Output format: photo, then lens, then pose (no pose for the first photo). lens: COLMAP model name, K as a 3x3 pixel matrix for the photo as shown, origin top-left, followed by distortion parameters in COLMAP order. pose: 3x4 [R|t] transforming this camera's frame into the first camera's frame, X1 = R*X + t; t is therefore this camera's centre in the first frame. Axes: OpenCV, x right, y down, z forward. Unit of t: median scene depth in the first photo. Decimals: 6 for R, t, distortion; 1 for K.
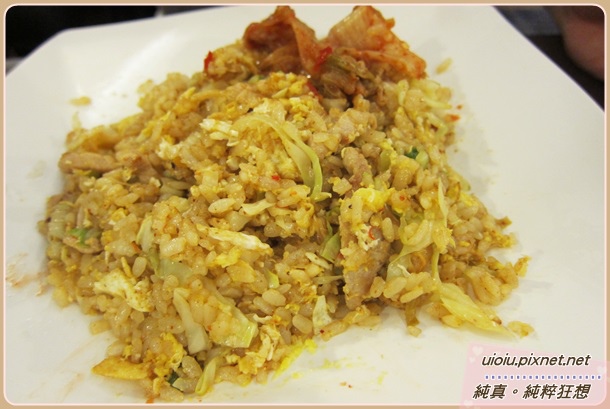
lens RADIAL K [[506.7, 0, 301.7], [0, 506.7, 207.4], [0, 0, 1]] dist [-0.014582, -0.013565]
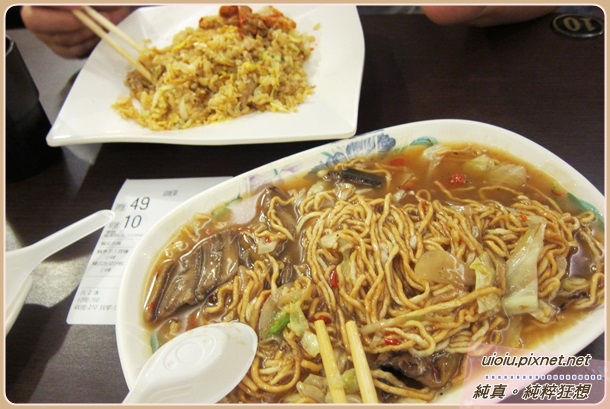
lens RADIAL K [[506.7, 0, 311.0], [0, 506.7, 206.8], [0, 0, 1]] dist [-0.014582, -0.013565]
pose [[0.996871, 0.041014, -0.067576, 0.634423], [-0.040912, 0.999159, 0.002892, 0.665789], [0.067637, -0.000118, 0.997710, -1.603682]]
